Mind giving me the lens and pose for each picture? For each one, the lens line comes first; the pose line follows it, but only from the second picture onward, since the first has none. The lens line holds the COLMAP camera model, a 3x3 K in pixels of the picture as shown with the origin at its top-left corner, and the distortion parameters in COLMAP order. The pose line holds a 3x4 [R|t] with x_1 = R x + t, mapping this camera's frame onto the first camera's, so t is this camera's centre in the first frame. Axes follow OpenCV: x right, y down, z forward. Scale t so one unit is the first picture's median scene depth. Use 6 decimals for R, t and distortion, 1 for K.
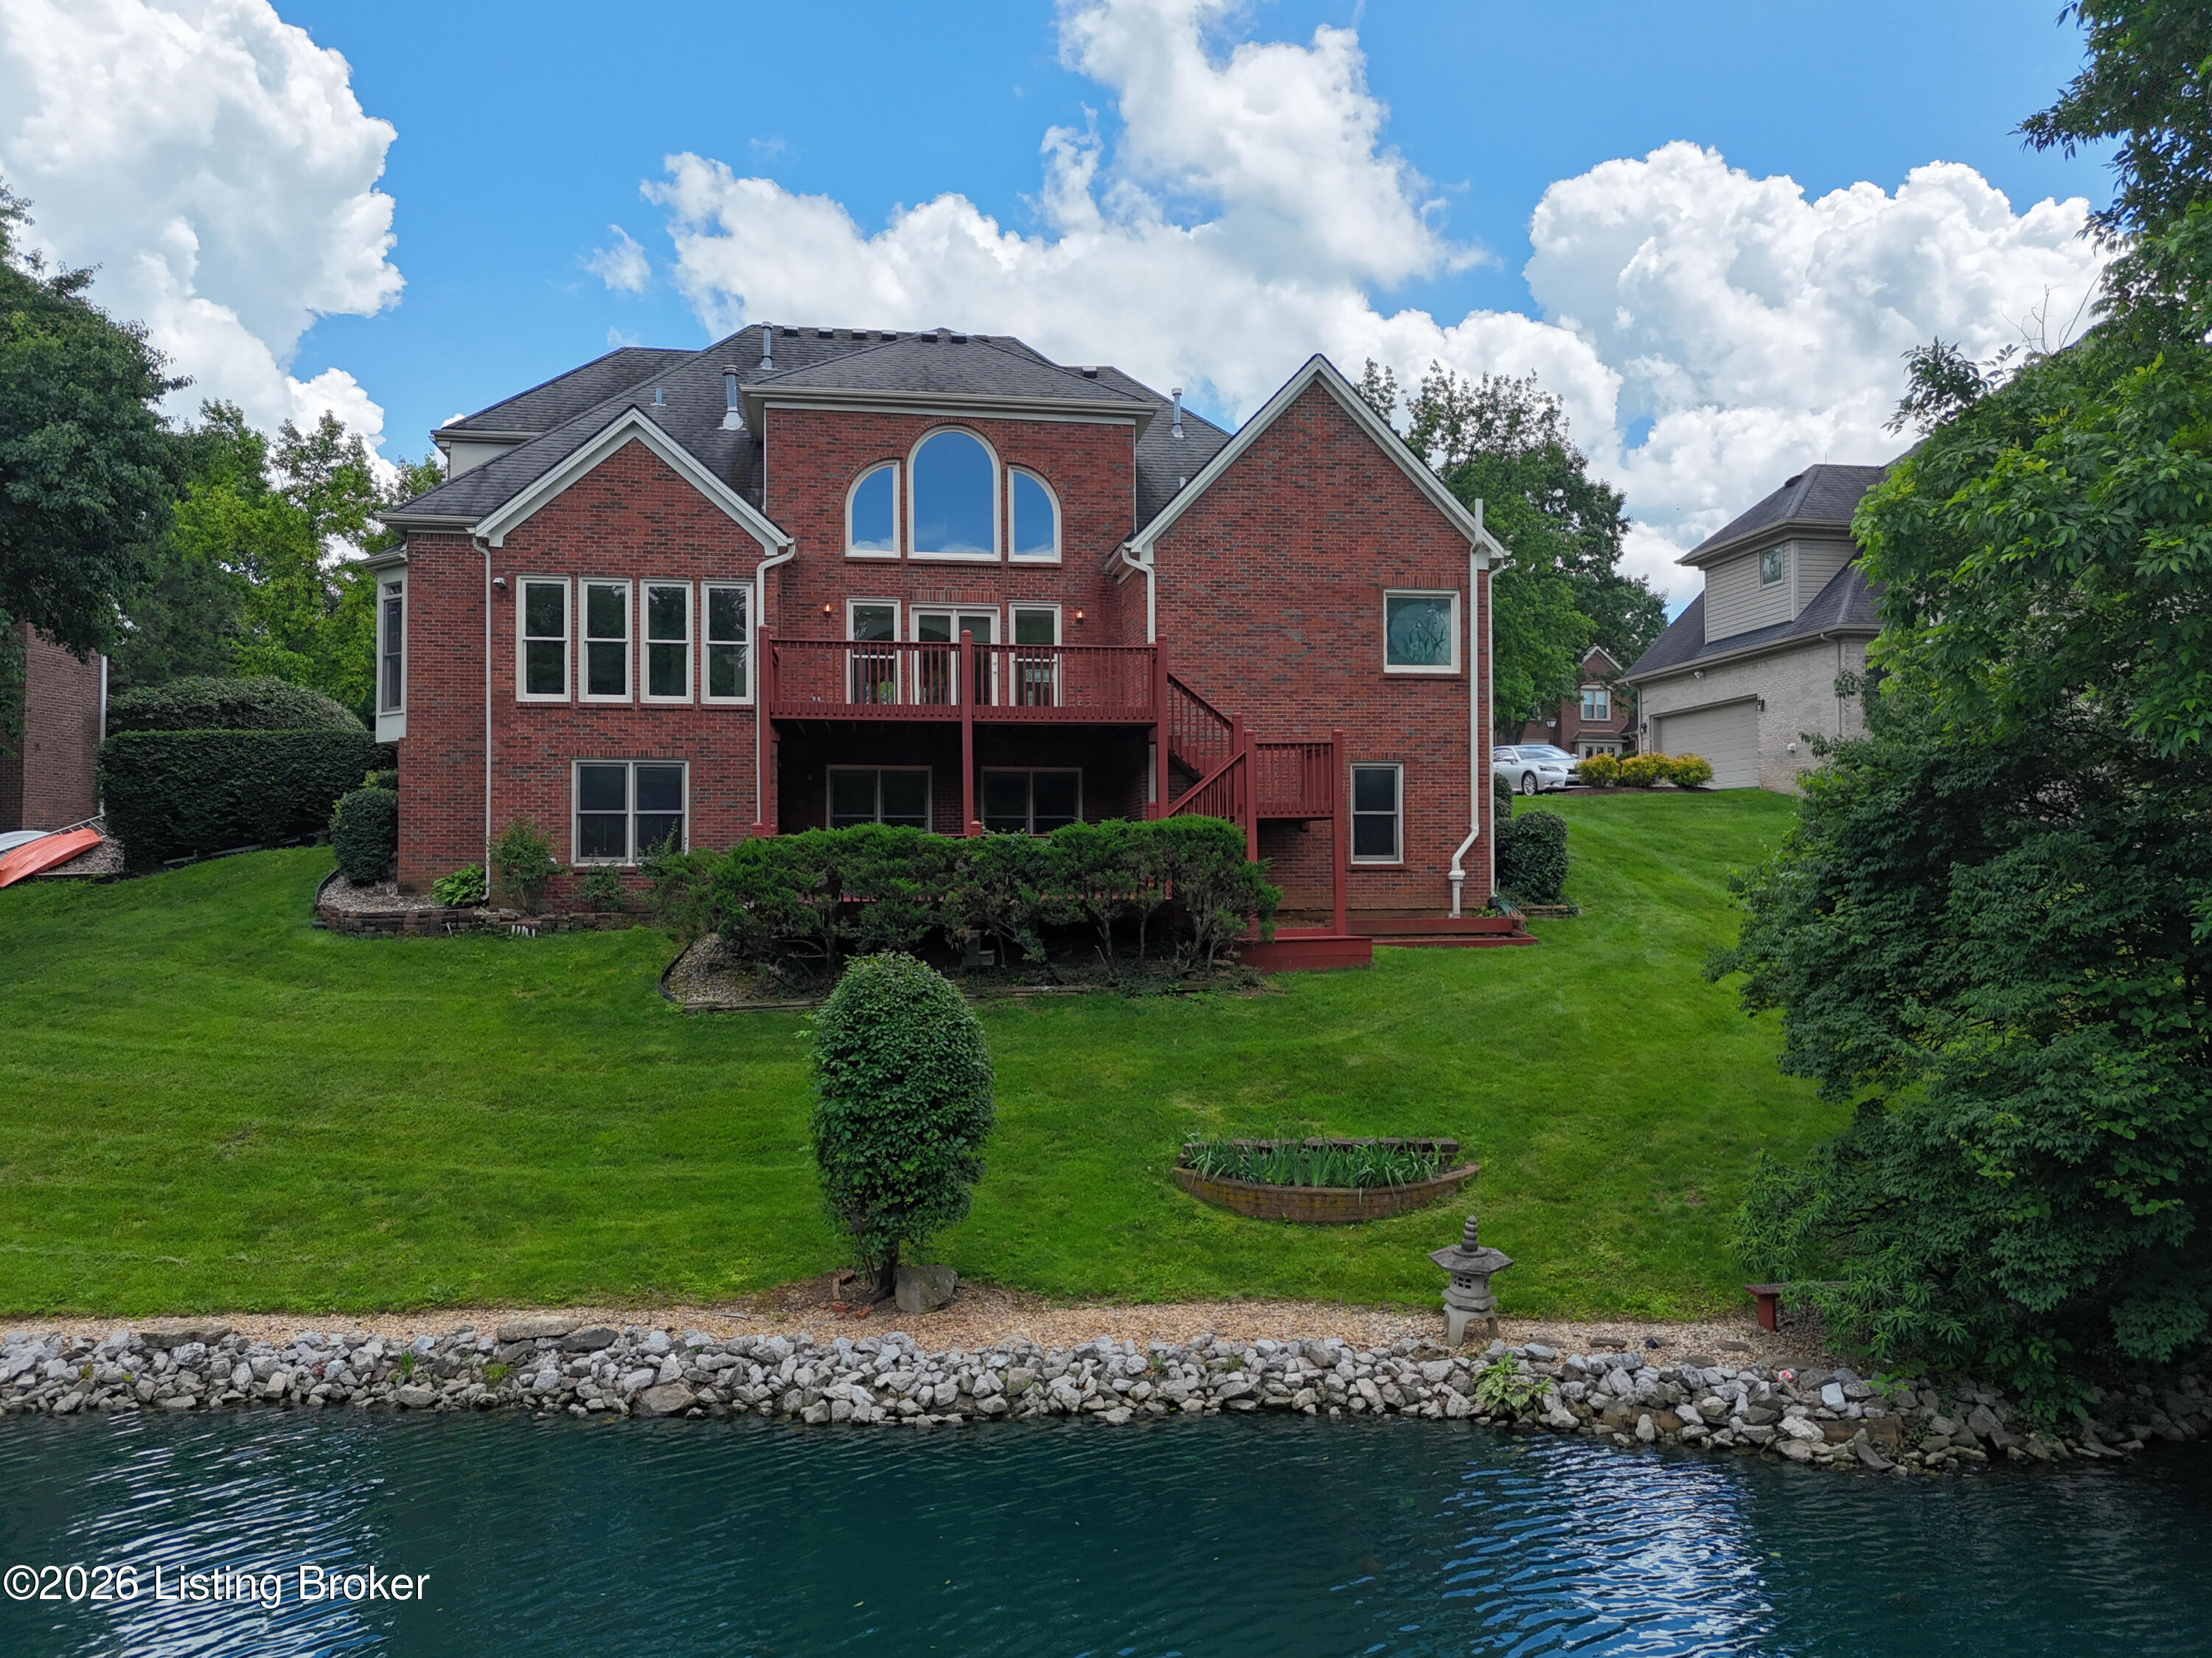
lens RADIAL K [[1662.4, 0, 1106.0], [0, 1662.4, 829.0], [0, 0, 1]] dist [0.122176, -0.113026]
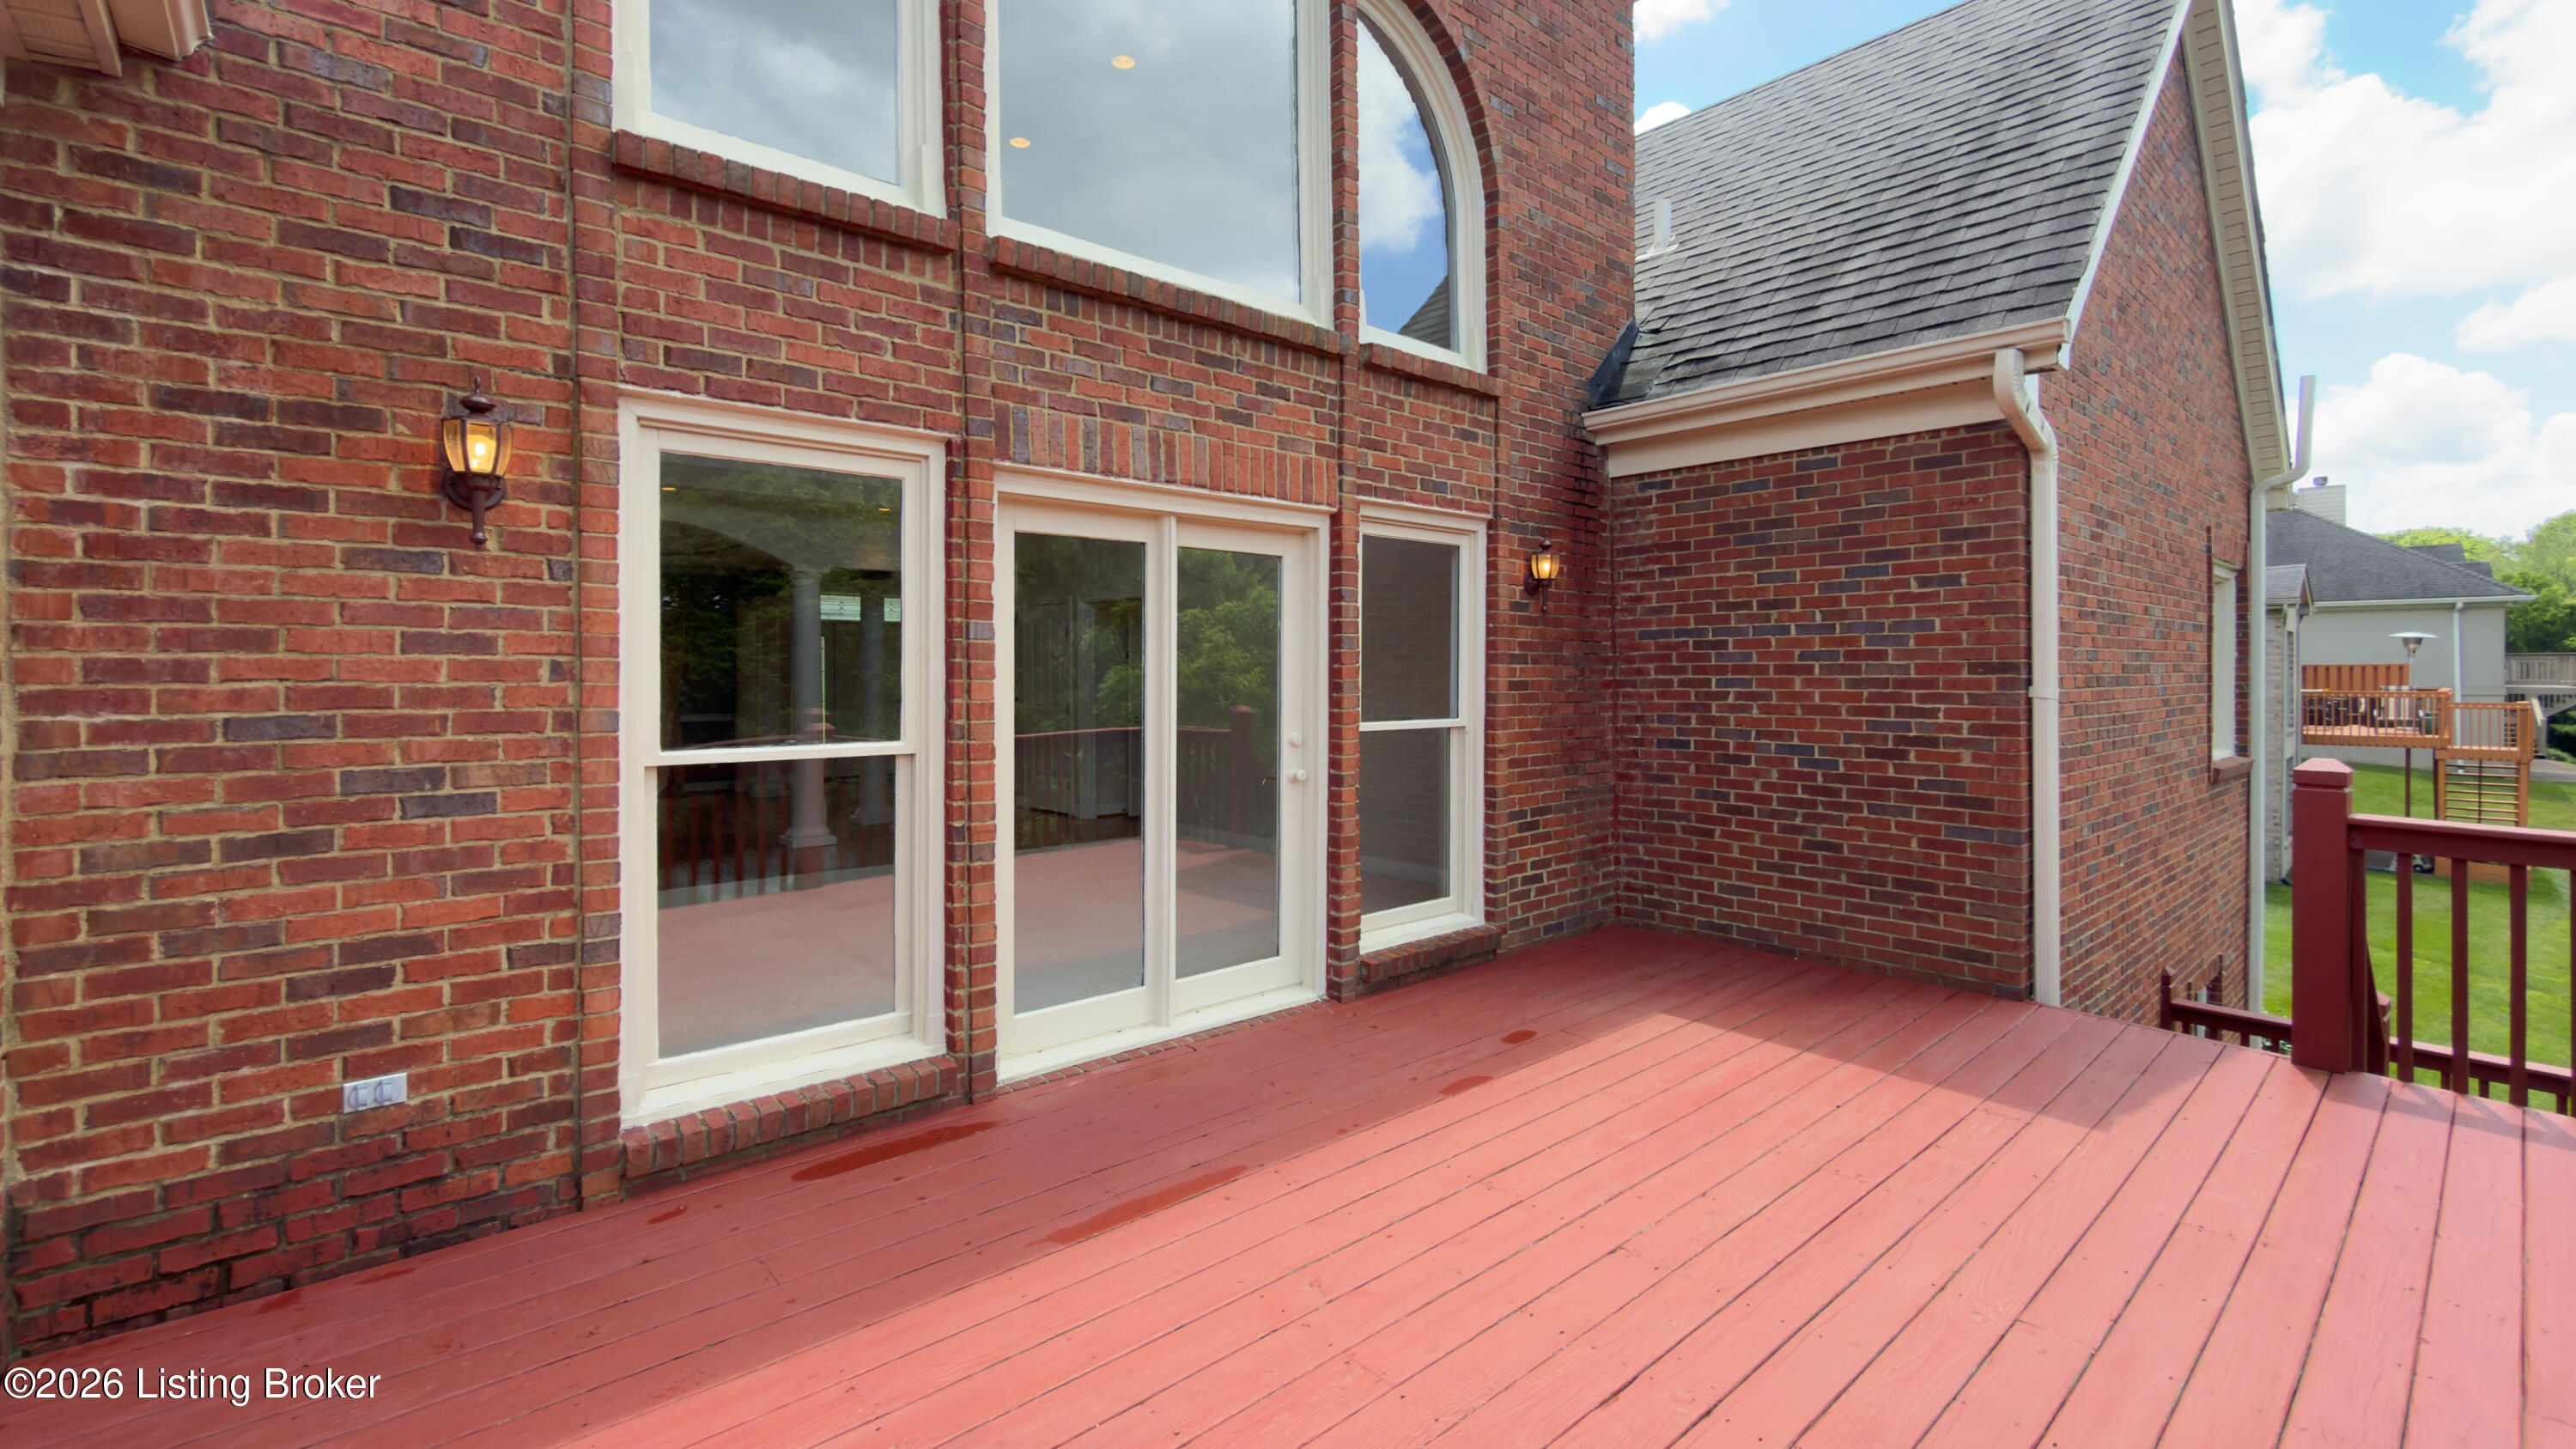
lens RADIAL K [[1082.0, 0, 1293.1], [0, 1082.0, 678.2], [0, 0, 1]] dist [-0.001072, -0.000709]
pose [[0.843806, -0.000353, 0.536647, -0.164366], [-0.010080, 0.999813, 0.016506, -0.120066], [-0.536553, -0.019337, 0.843645, 0.924994]]
